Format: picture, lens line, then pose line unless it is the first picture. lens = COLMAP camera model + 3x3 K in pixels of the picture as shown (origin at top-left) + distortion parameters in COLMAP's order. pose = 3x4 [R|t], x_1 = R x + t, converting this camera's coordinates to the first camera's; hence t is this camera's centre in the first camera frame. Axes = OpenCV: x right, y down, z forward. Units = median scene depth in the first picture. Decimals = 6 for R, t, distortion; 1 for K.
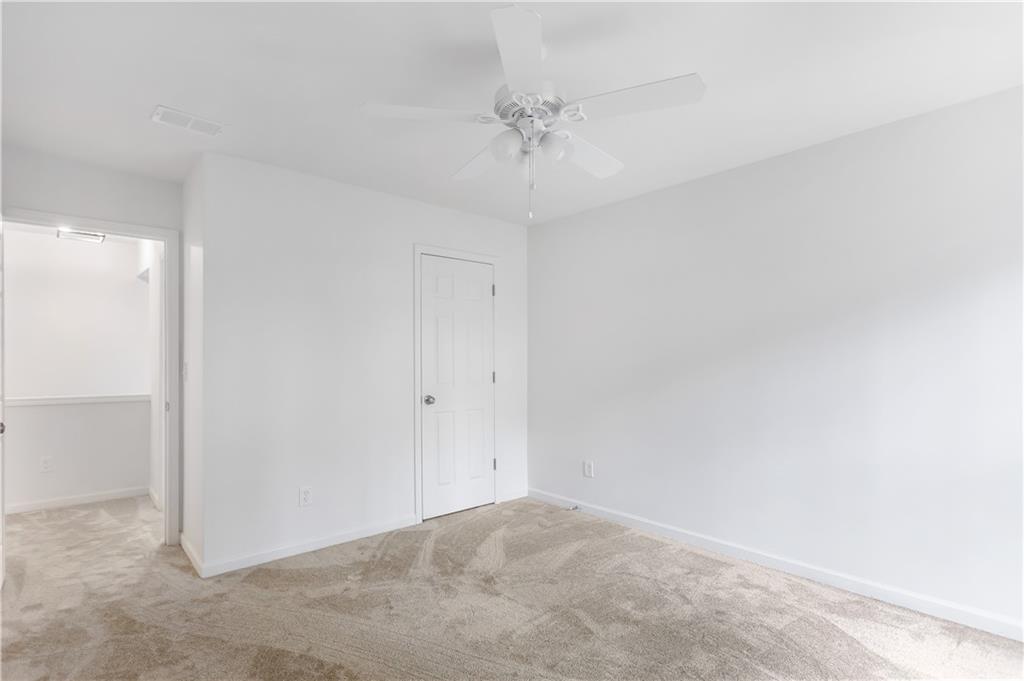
lens RADIAL K [[491.6, 0, 515.9], [0, 491.6, 360.5], [0, 0, 1]] dist [0.001527, 0.000420]
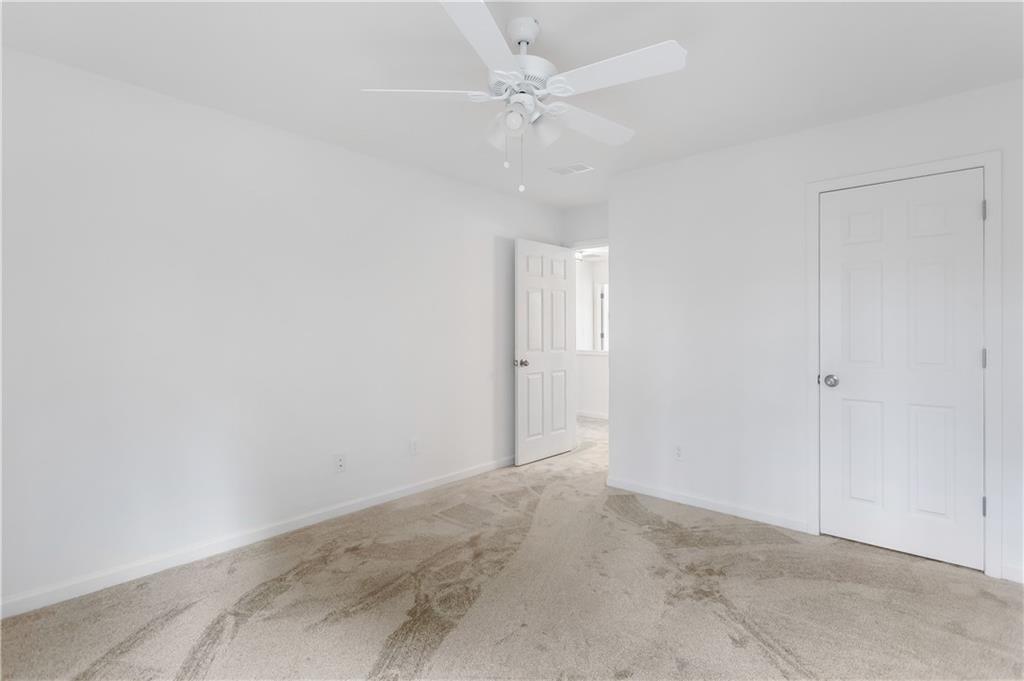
lens RADIAL K [[479.3, 0, 512.0], [0, 479.3, 340.5], [0, 0, 1]] dist [-0.019304, 0.000115]
pose [[0.135838, 0.026191, -0.990385, 0.474579], [-0.005406, 0.999655, 0.025695, 0.000929], [0.990716, 0.001863, 0.135932, 0.402099]]
